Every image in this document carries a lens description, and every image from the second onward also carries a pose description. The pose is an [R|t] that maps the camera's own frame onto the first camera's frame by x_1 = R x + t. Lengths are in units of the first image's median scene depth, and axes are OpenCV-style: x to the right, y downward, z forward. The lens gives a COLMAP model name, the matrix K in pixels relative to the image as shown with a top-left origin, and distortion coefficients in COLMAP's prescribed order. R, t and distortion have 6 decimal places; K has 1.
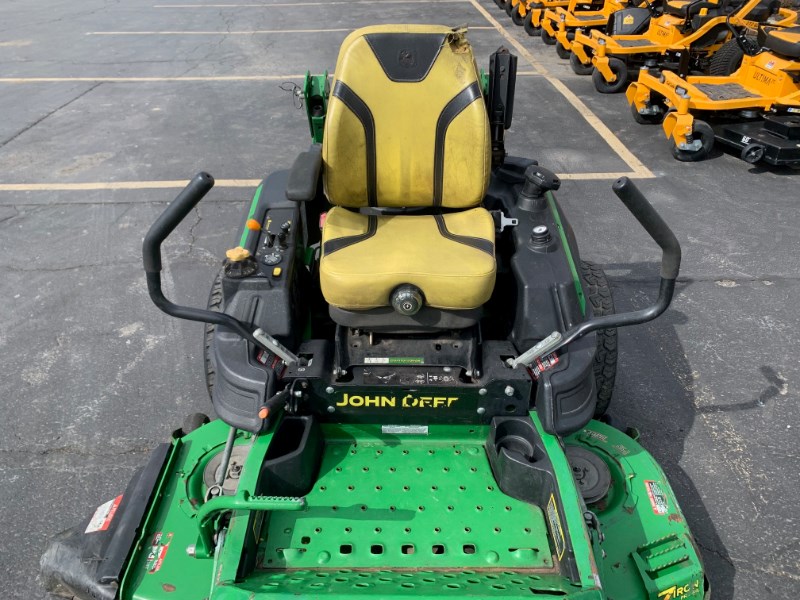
lens RADIAL K [[616.8, 0, 391.6], [0, 616.8, 306.5], [0, 0, 1]] dist [0.035310, -0.026537]
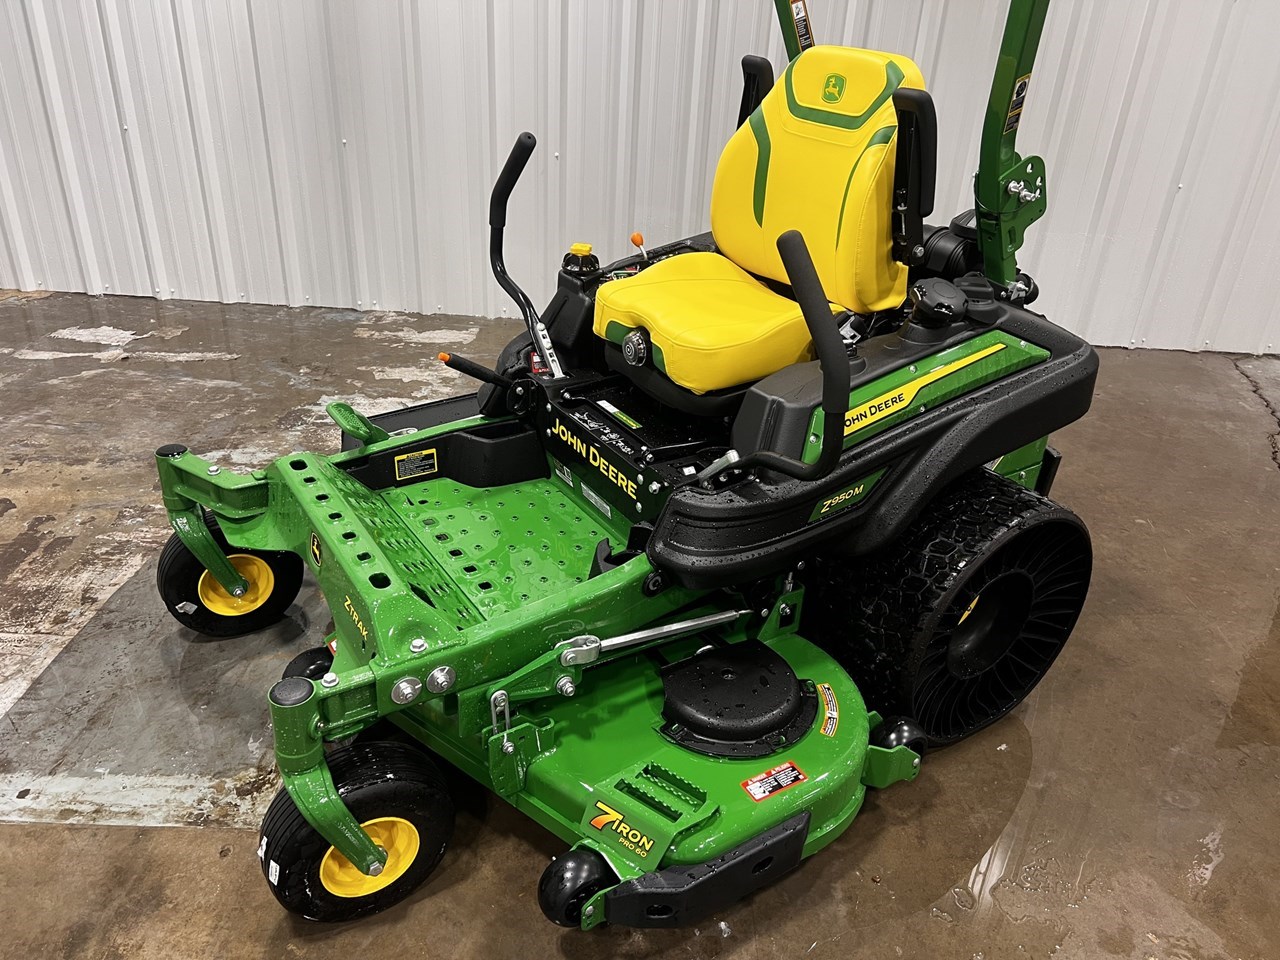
lens RADIAL K [[976.1, 0, 637.3], [0, 976.1, 483.4], [0, 0, 1]] dist [0.033090, 0.012942]
pose [[0.545071, 0.417066, -0.727292, 0.941344], [-0.493178, 0.861025, 0.124142, -0.008423], [0.677992, 0.291018, 0.675008, 0.144830]]
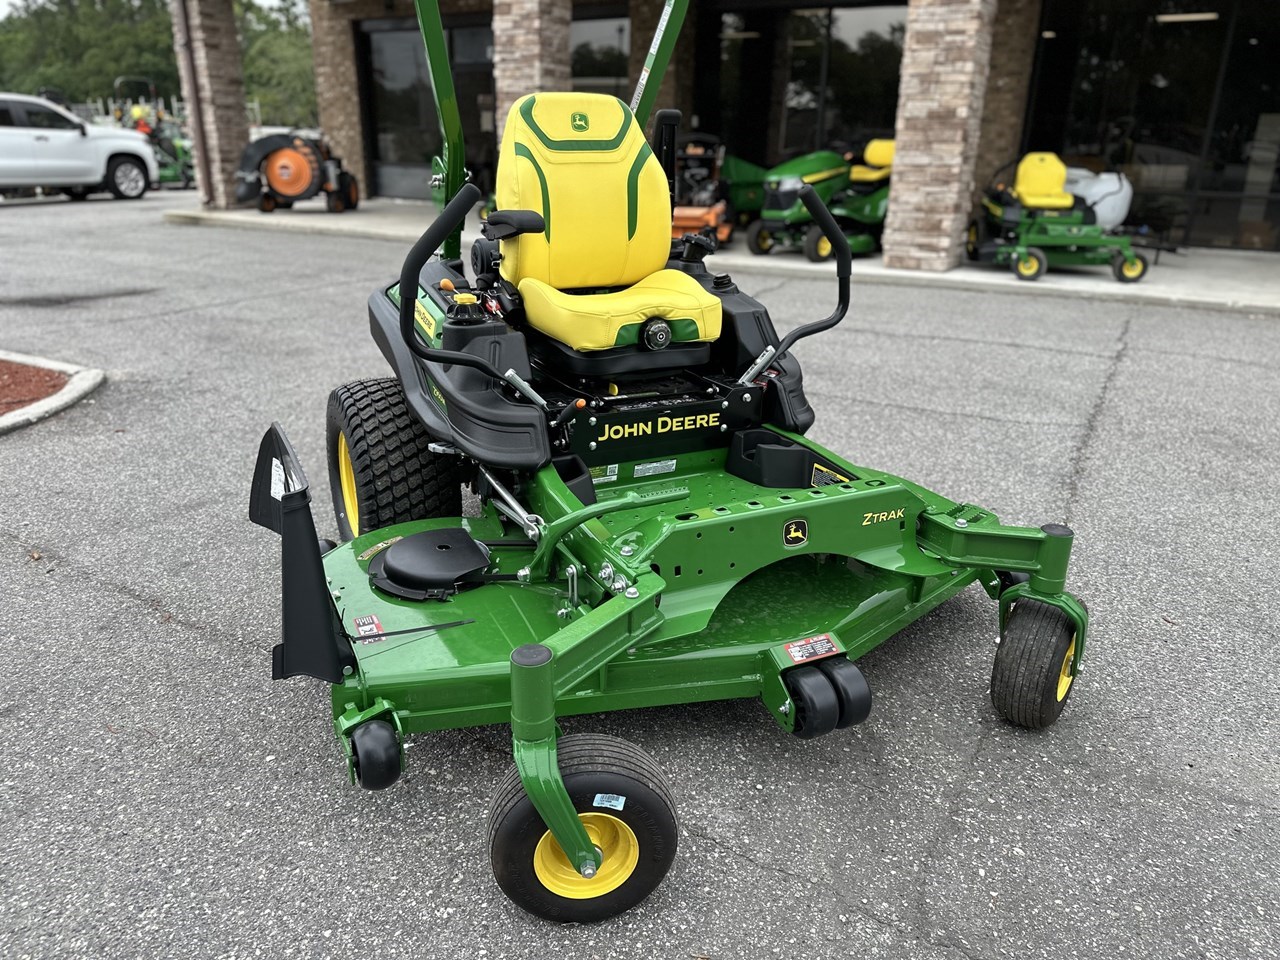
lens RADIAL K [[891.0, 0, 632.4], [0, 891.0, 484.7], [0, 0, 1]] dist [0.063229, -0.006337]
pose [[0.889989, -0.147240, 0.431556, -0.600071], [0.234998, 0.959170, -0.157379, 0.421033], [-0.390763, 0.241480, 0.888252, -0.228822]]
